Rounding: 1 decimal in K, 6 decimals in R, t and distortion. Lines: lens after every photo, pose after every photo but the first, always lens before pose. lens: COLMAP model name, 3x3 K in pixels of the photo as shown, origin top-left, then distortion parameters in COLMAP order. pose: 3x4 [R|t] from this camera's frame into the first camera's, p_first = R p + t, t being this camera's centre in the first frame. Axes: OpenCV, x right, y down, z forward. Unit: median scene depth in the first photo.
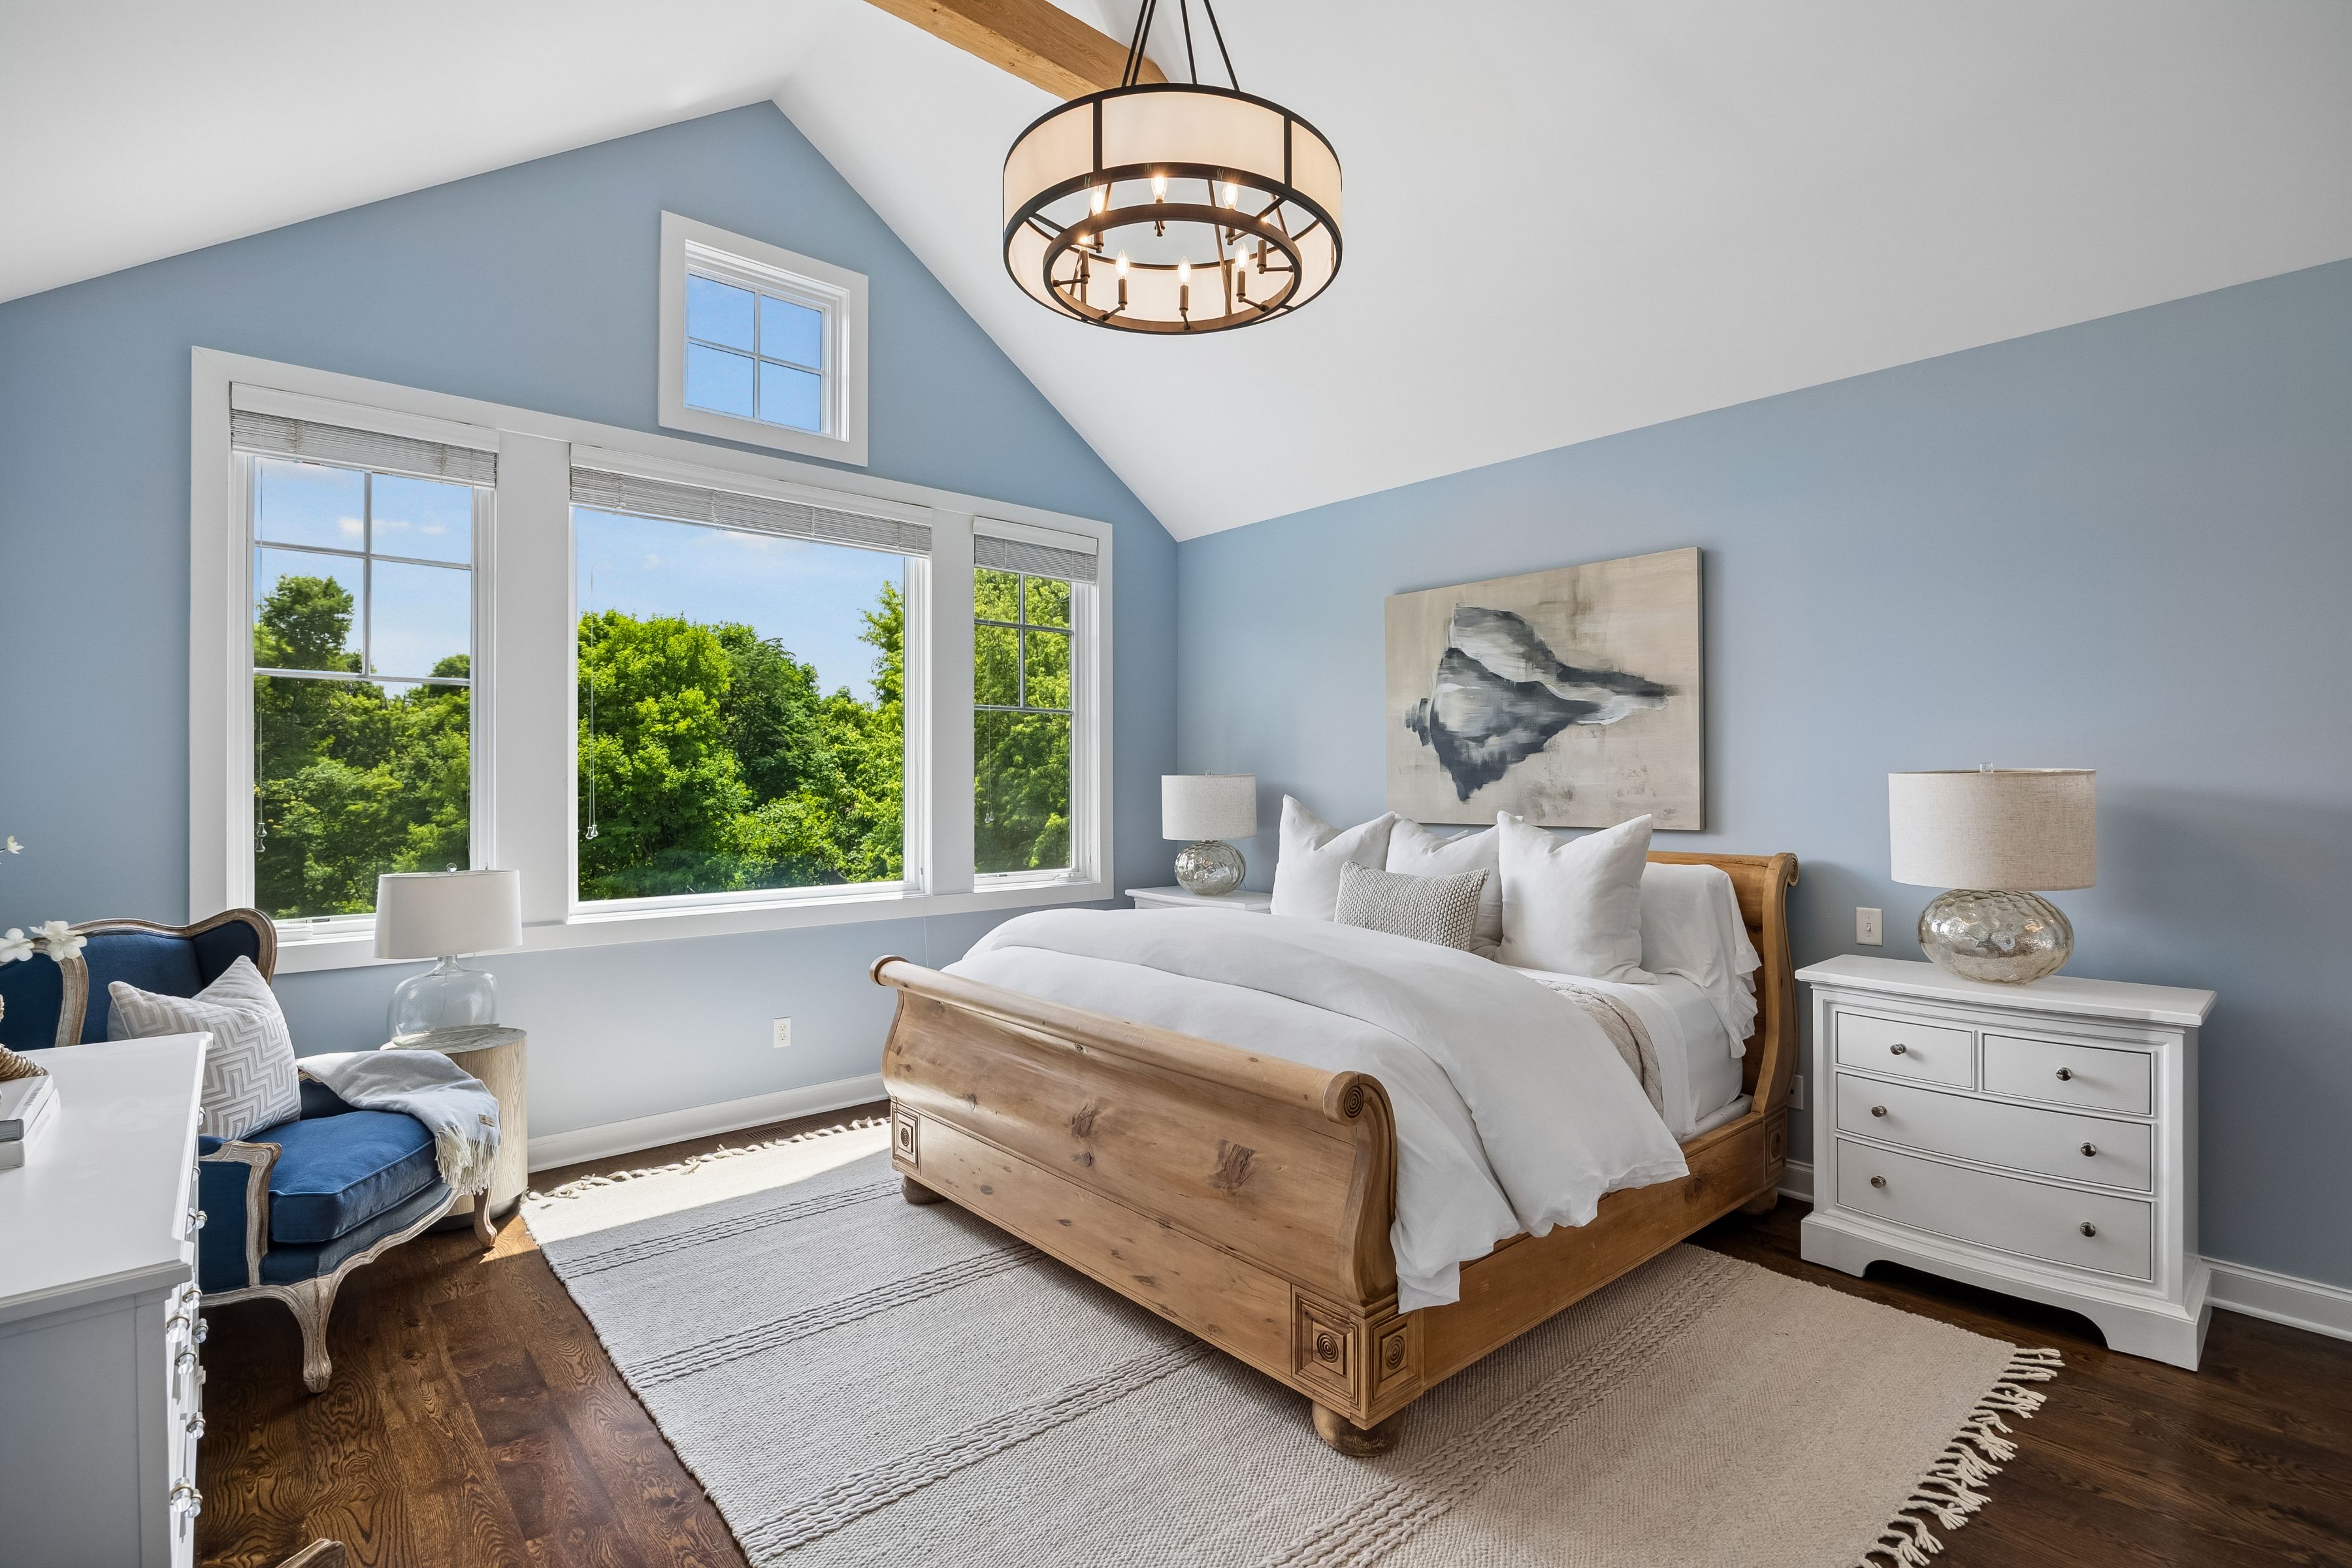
lens RADIAL K [[1121.3, 0, 1189.8], [0, 1121.3, 780.9], [0, 0, 1]] dist [0.000210, 0.000022]
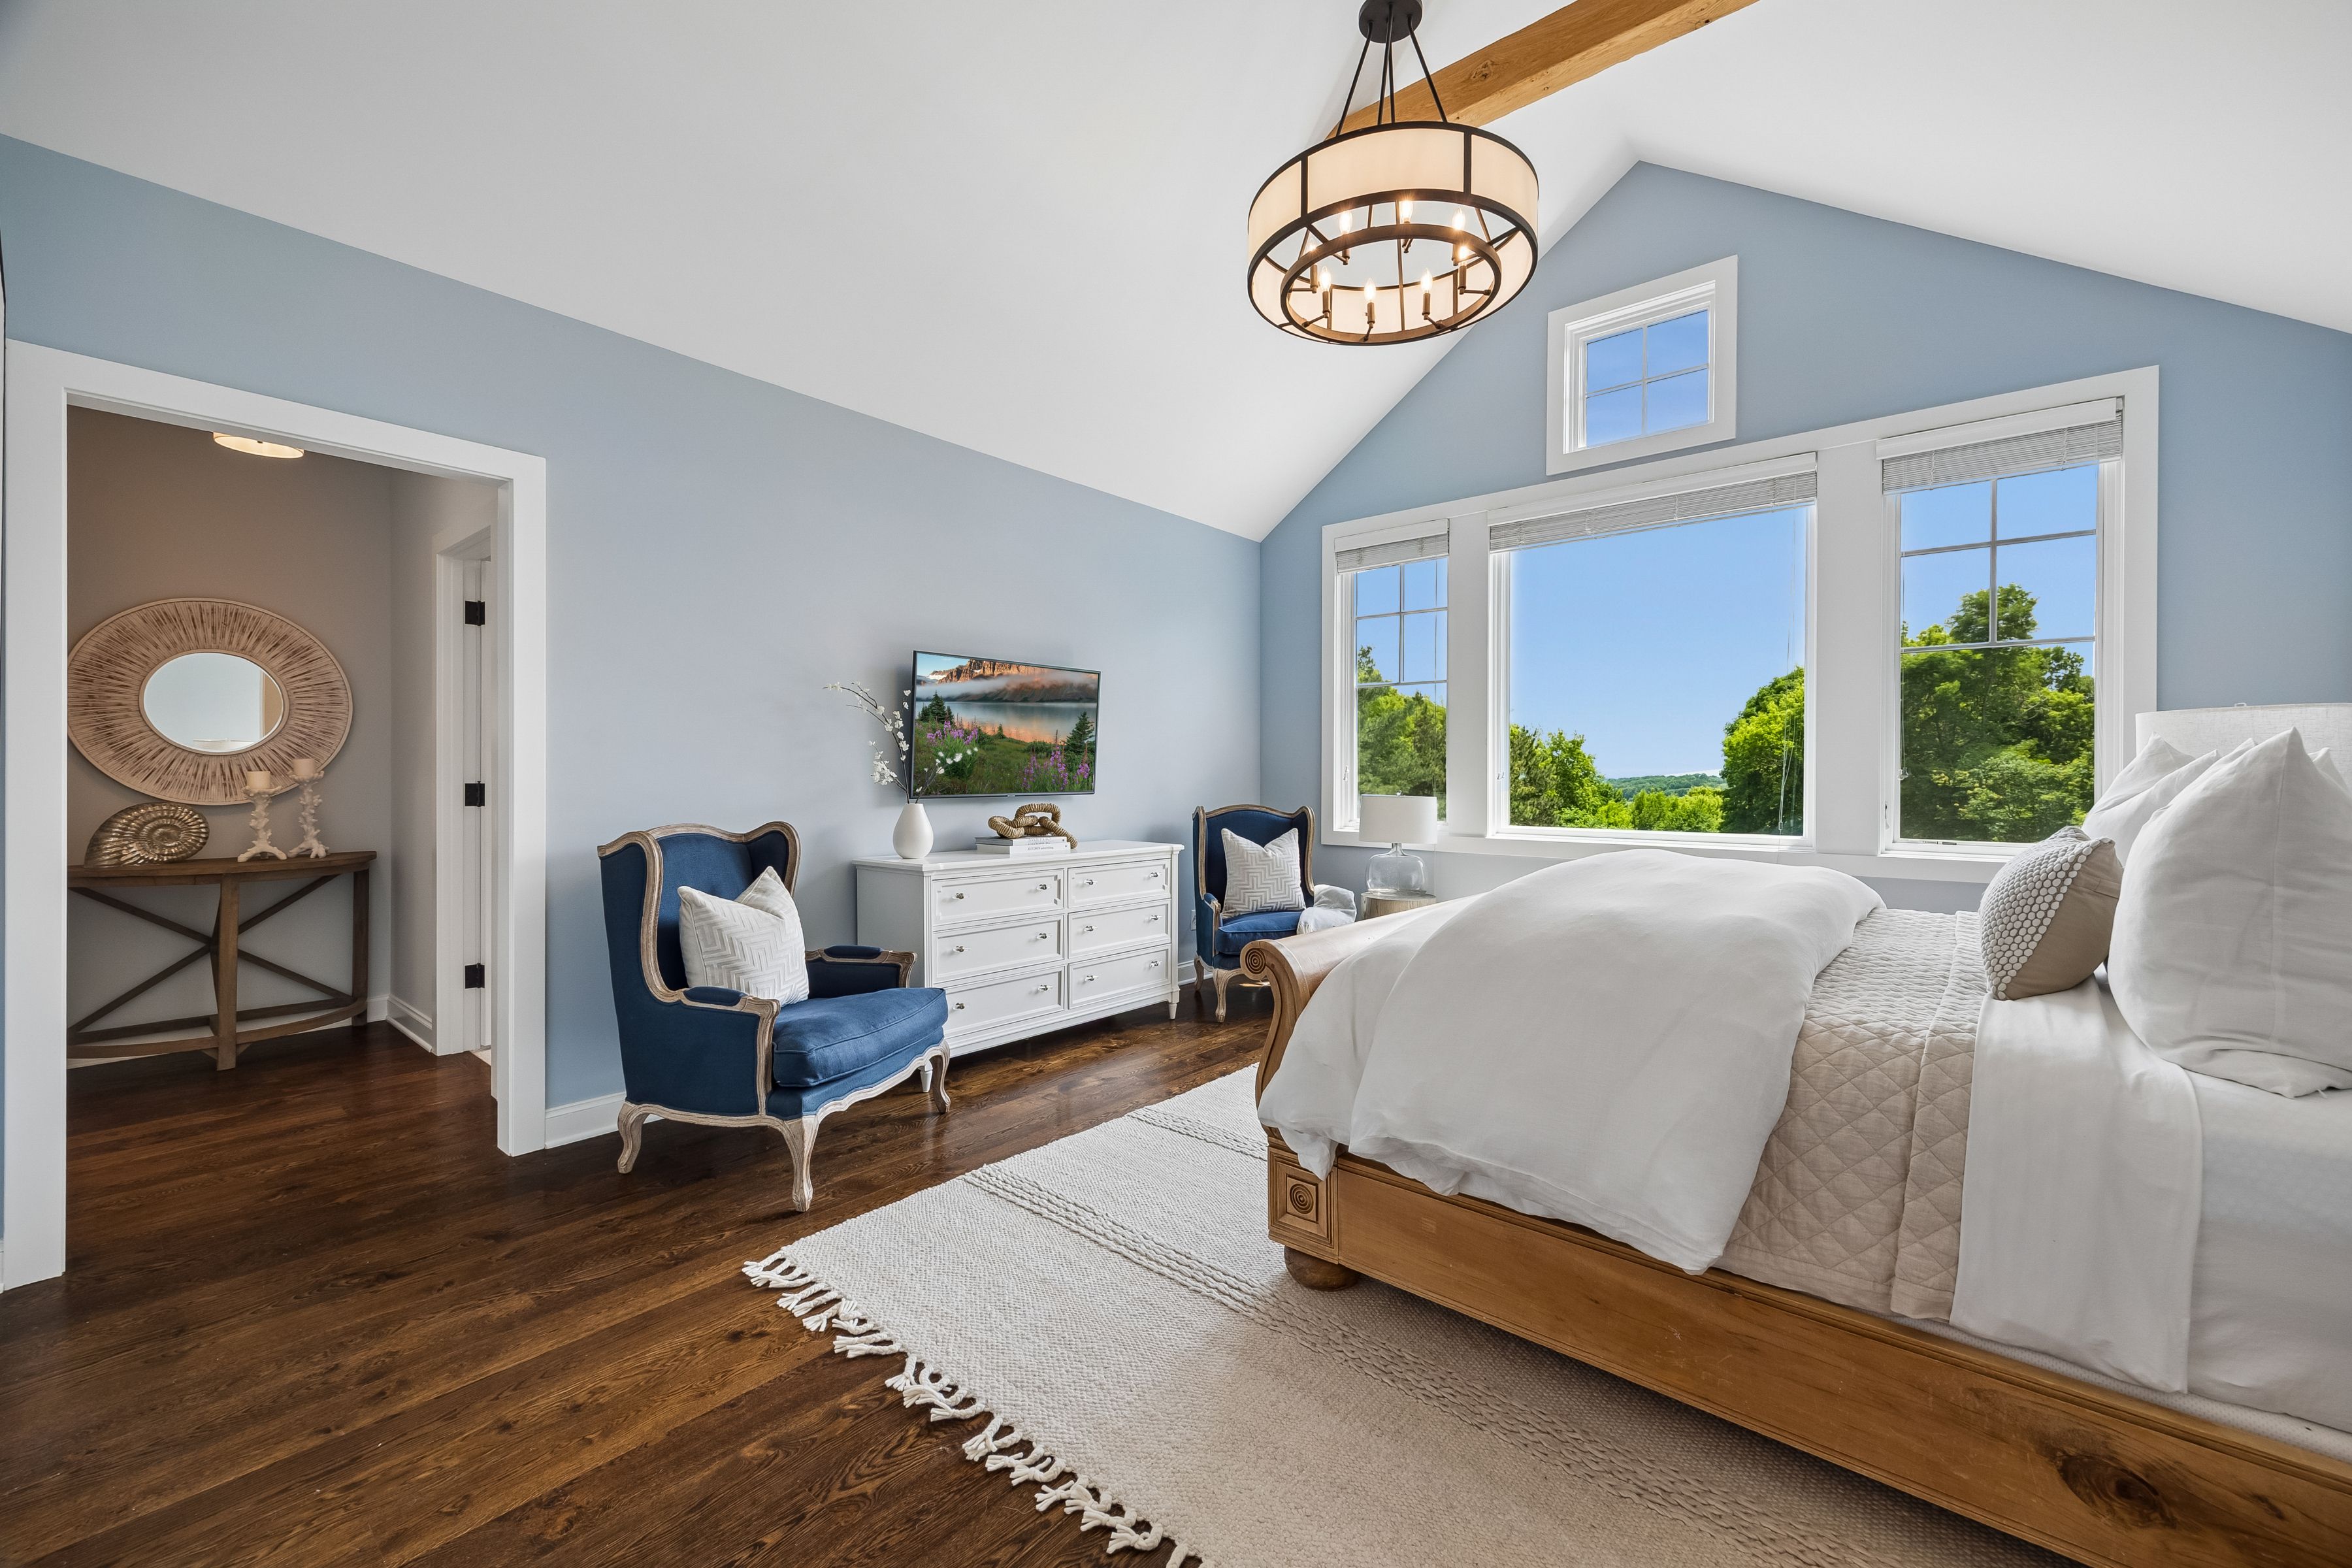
lens RADIAL K [[945.7, 0, 1177.2], [0, 945.7, 766.3], [0, 0, 1]] dist [0.020096, -0.000040]
pose [[0.148903, -0.005274, -0.988838, 0.491012], [-0.002811, 0.999979, -0.005757, 0.032661], [0.988848, 0.003637, 0.148885, 0.334045]]
